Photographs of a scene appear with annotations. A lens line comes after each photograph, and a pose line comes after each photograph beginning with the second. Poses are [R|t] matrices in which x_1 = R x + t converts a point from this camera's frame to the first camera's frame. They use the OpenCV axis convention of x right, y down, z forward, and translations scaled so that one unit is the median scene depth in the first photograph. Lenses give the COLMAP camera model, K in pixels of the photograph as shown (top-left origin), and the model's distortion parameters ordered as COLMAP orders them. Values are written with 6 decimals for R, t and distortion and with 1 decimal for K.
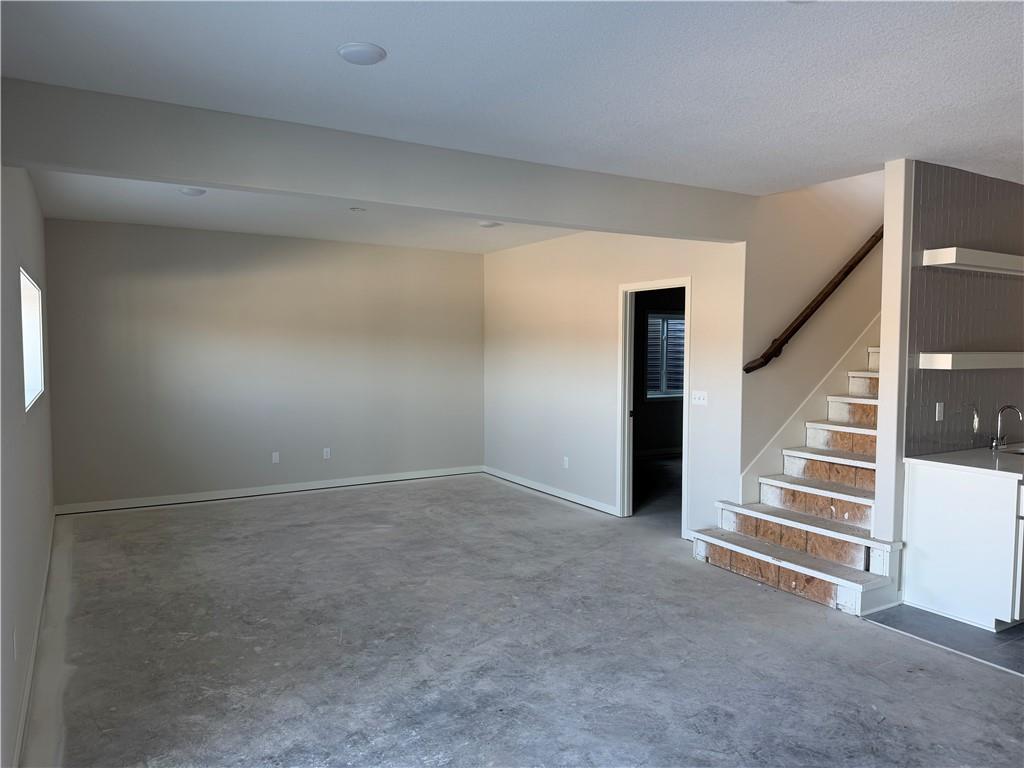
lens RADIAL K [[711.6, 0, 504.8], [0, 711.6, 386.8], [0, 0, 1]] dist [0.004305, -0.021360]
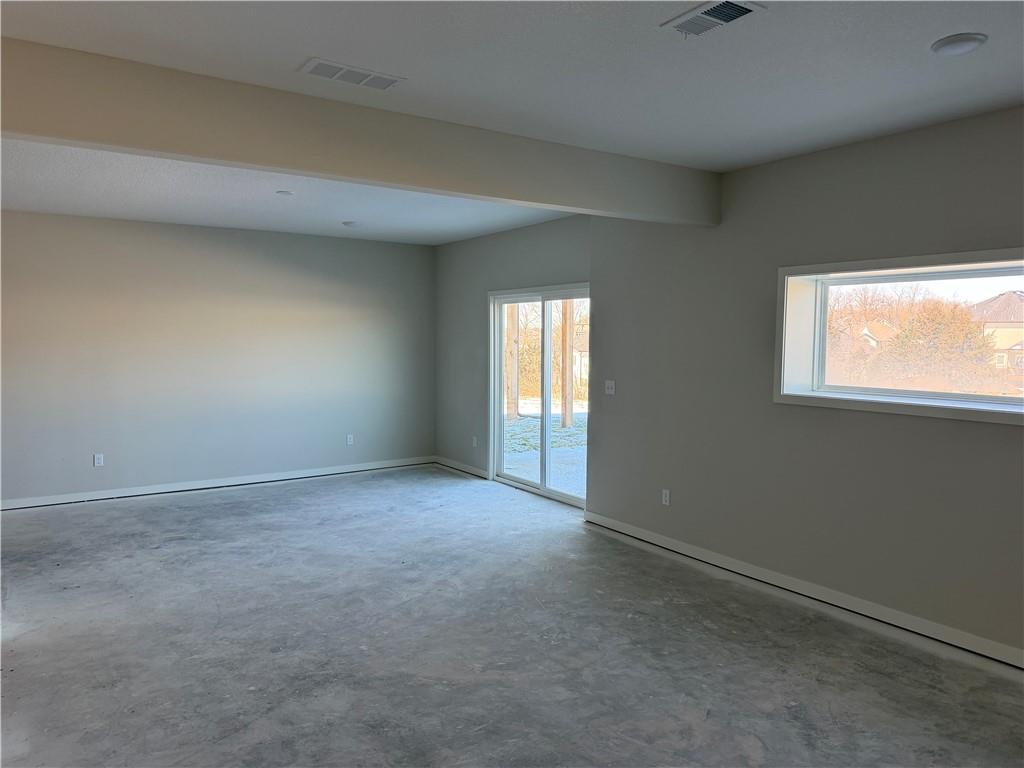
lens RADIAL K [[726.7, 0, 512.0], [0, 726.7, 384.0], [0, 0, 1]] dist [0.005943, -0.006919]
pose [[-0.997827, -0.006238, -0.065587, -0.099475], [-0.014594, 0.991703, 0.127716, -0.113444], [0.064246, 0.128396, -0.989640, 1.837268]]
